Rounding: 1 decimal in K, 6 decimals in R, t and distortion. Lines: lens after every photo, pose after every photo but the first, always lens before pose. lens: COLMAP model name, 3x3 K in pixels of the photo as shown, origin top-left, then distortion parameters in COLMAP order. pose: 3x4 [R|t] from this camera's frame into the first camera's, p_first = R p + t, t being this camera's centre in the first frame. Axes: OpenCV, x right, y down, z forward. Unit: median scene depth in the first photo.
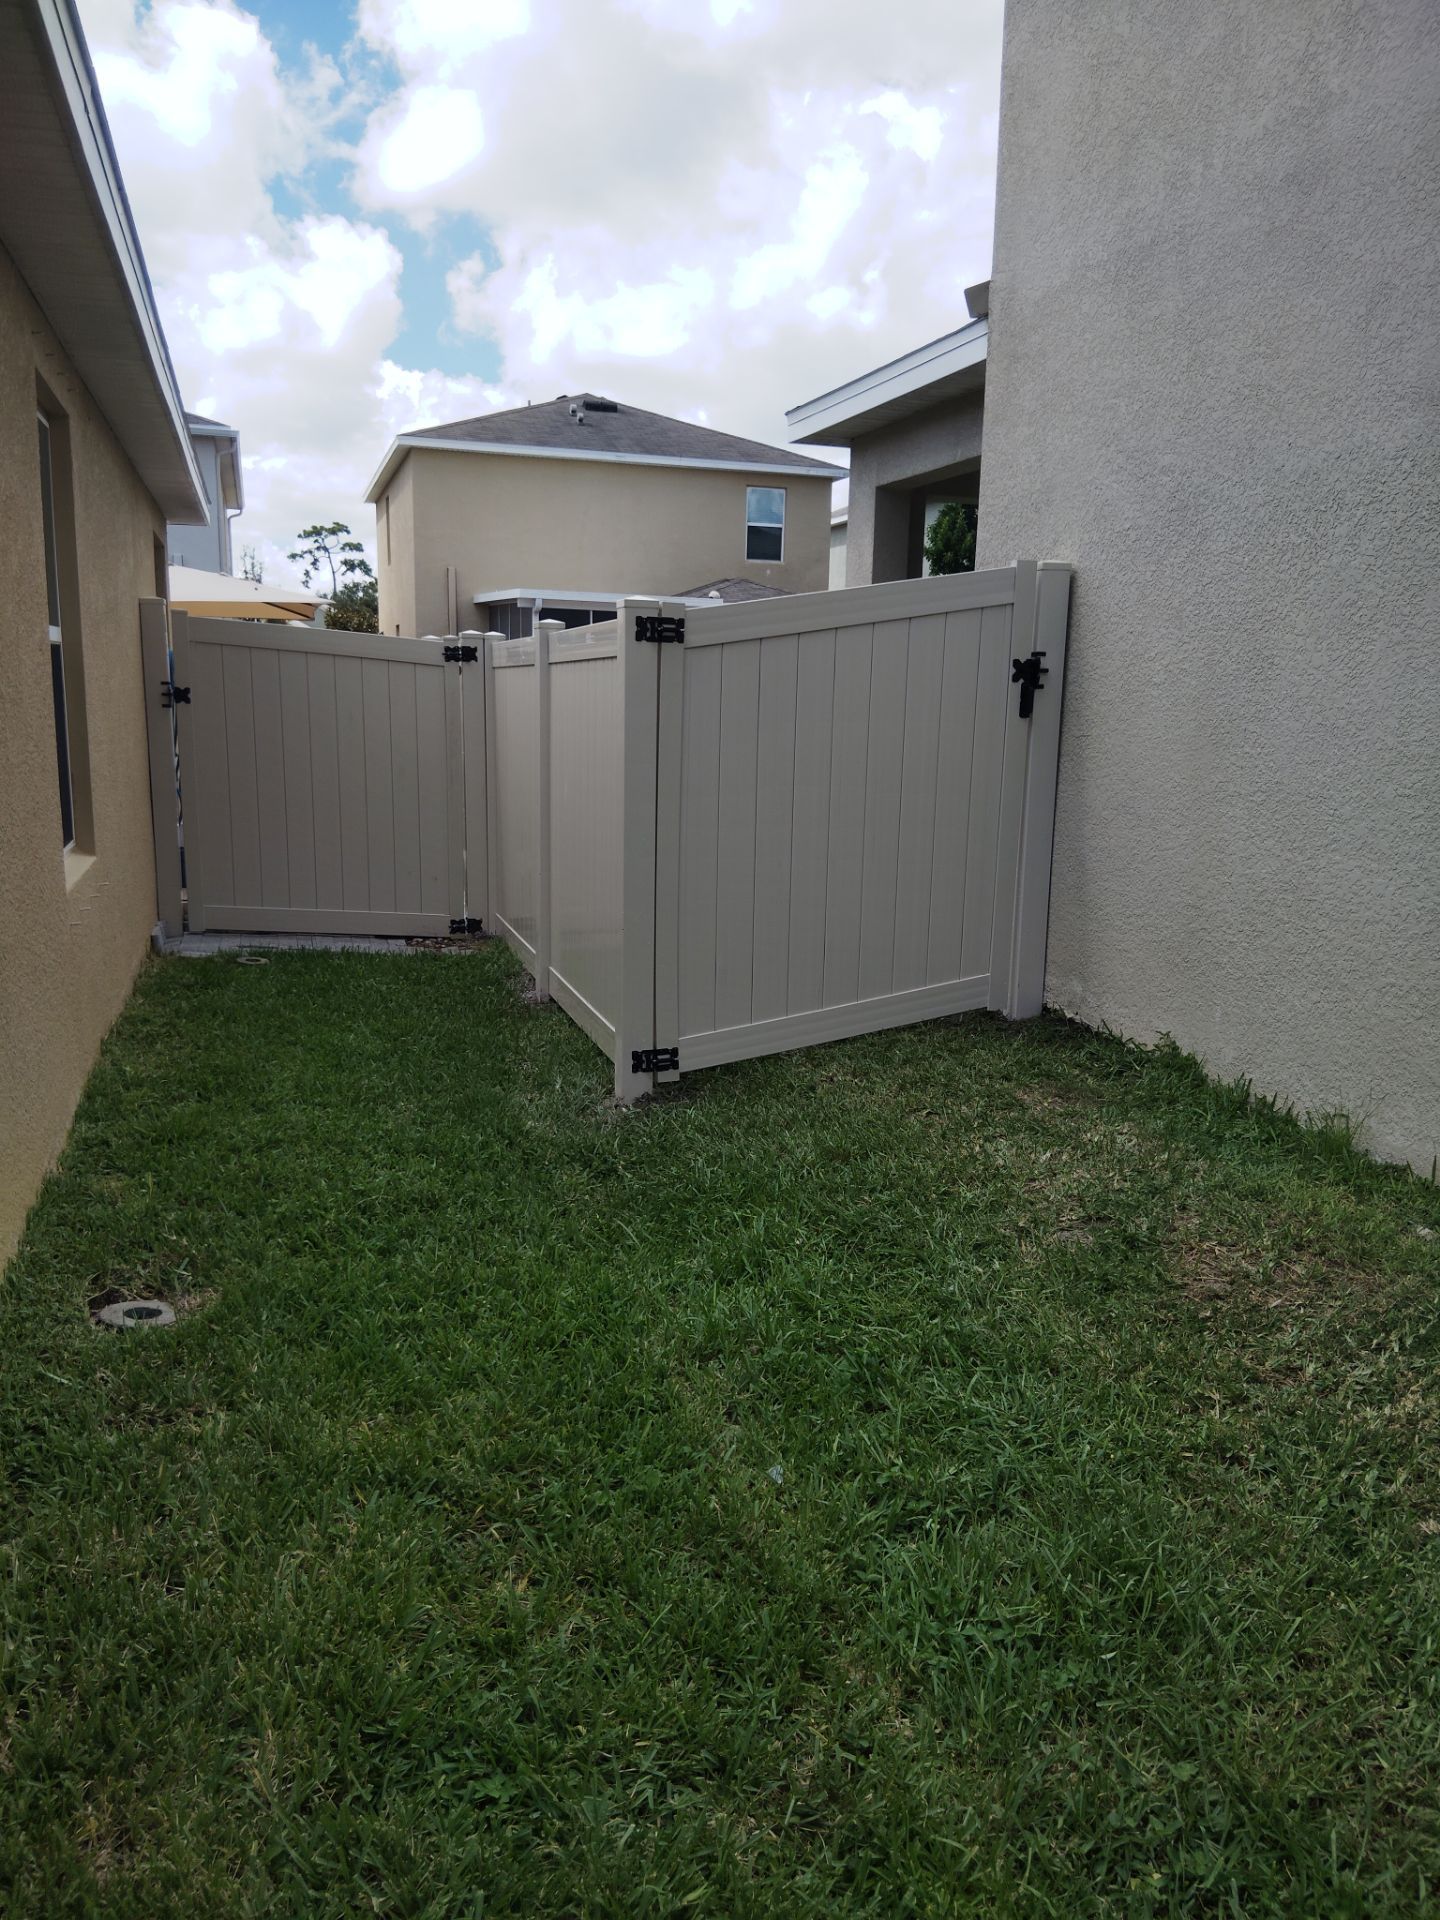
lens RADIAL K [[1431.4, 0, 720.0], [0, 1431.4, 960.0], [0, 0, 1]] dist [0.090535, -0.183778]
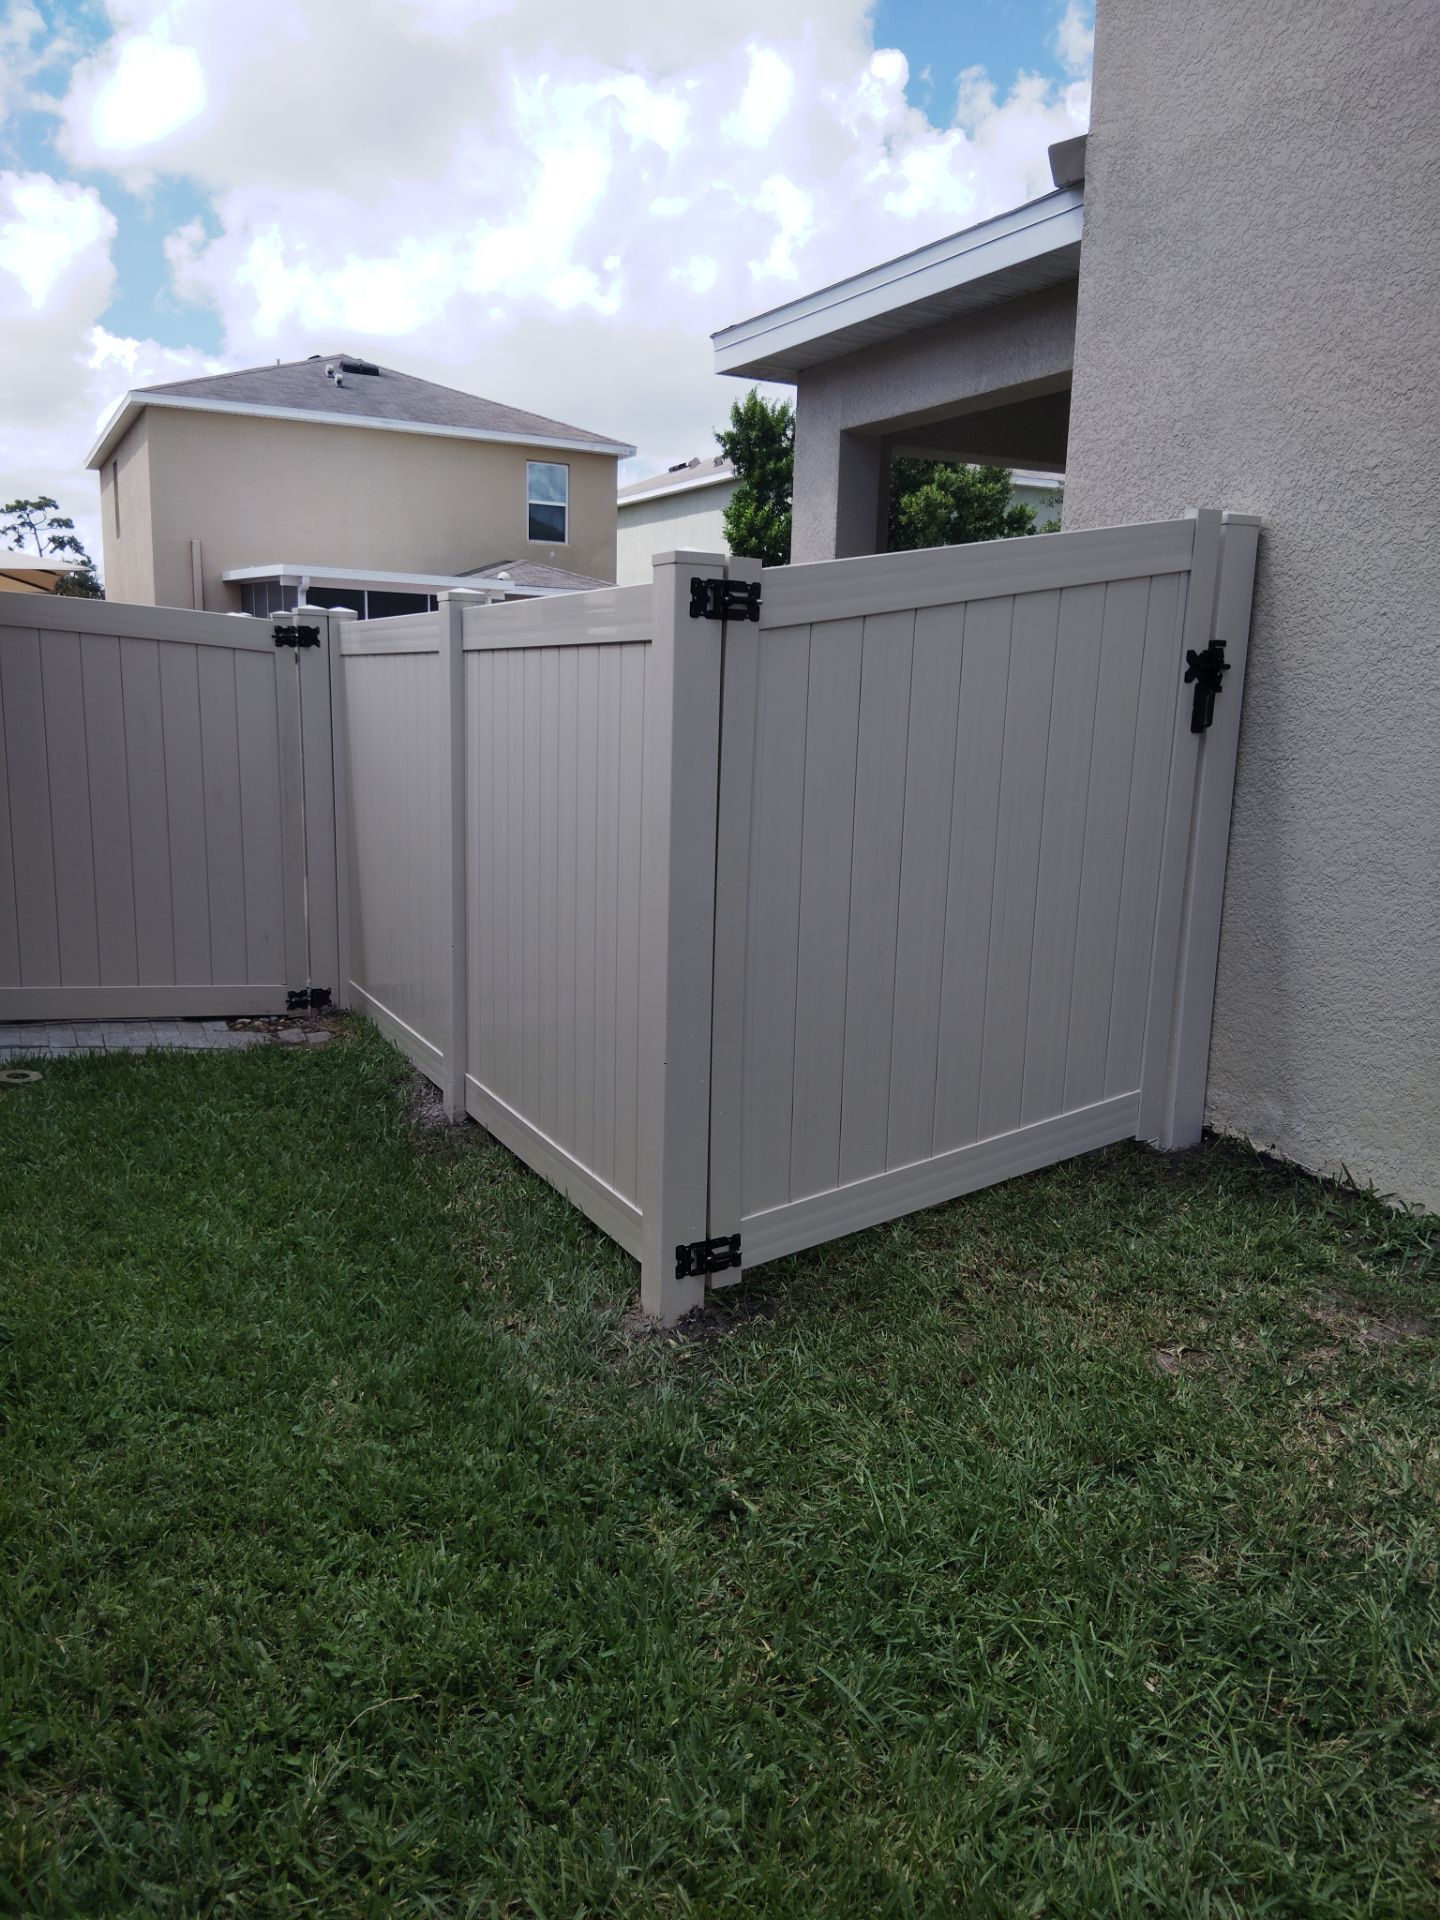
lens RADIAL K [[1431.4, 0, 720.0], [0, 1431.4, 960.0], [0, 0, 1]] dist [0.090535, -0.183778]
pose [[0.984909, -0.027628, 0.170854, -0.102321], [0.026528, 0.999610, 0.008719, -0.049170], [-0.171028, -0.004055, 0.985258, 0.241301]]
